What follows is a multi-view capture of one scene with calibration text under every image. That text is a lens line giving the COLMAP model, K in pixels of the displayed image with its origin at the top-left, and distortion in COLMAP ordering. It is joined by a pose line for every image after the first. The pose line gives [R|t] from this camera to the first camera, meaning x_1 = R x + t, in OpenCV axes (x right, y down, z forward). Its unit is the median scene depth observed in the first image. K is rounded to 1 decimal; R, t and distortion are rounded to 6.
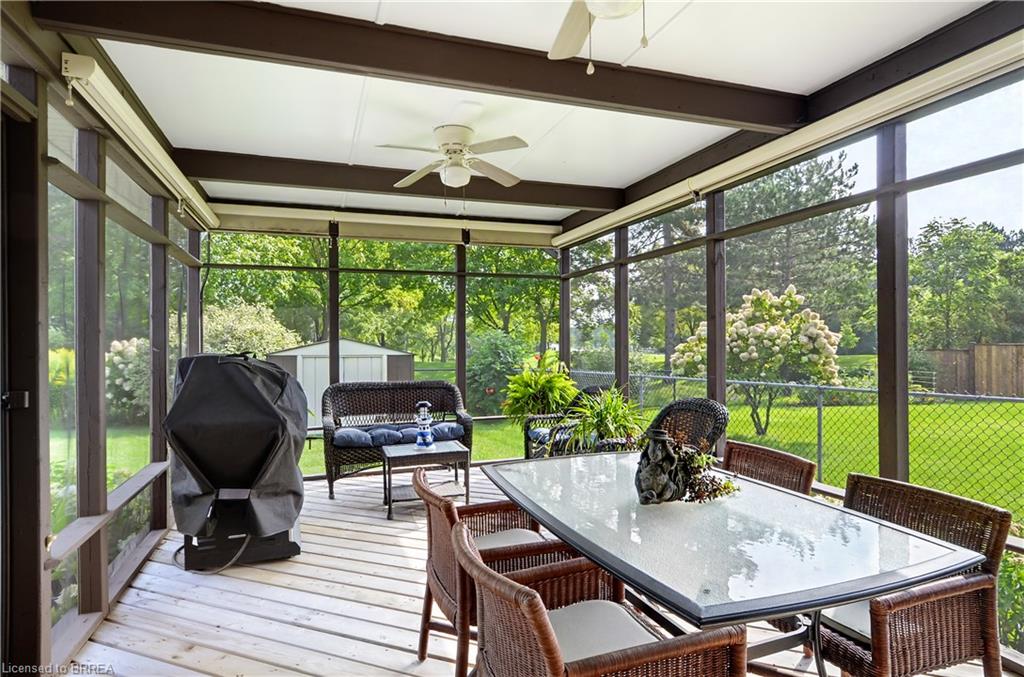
lens RADIAL K [[564.2, 0, 511.7], [0, 564.2, 343.1], [0, 0, 1]] dist [0.001452, -0.001383]
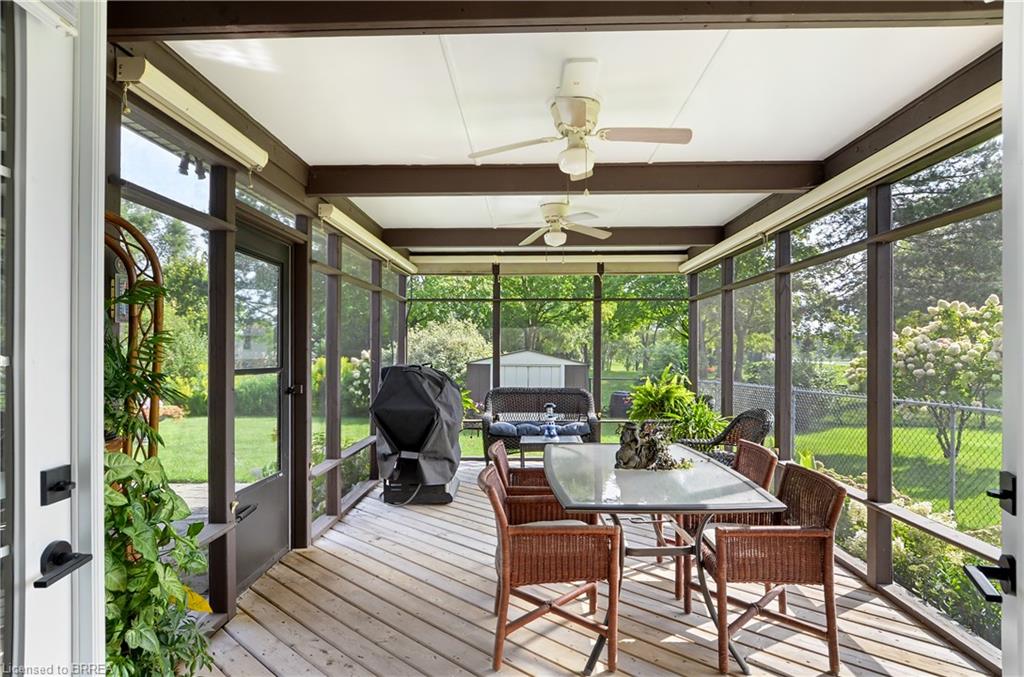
lens RADIAL K [[570.1, 0, 516.2], [0, 570.1, 352.4], [0, 0, 1]] dist [-0.001295, -0.000667]
pose [[0.934682, 0.008330, -0.355387, 0.307909], [-0.007622, 0.999965, 0.003394, -0.022665], [0.355403, -0.000464, 0.934713, -0.333182]]
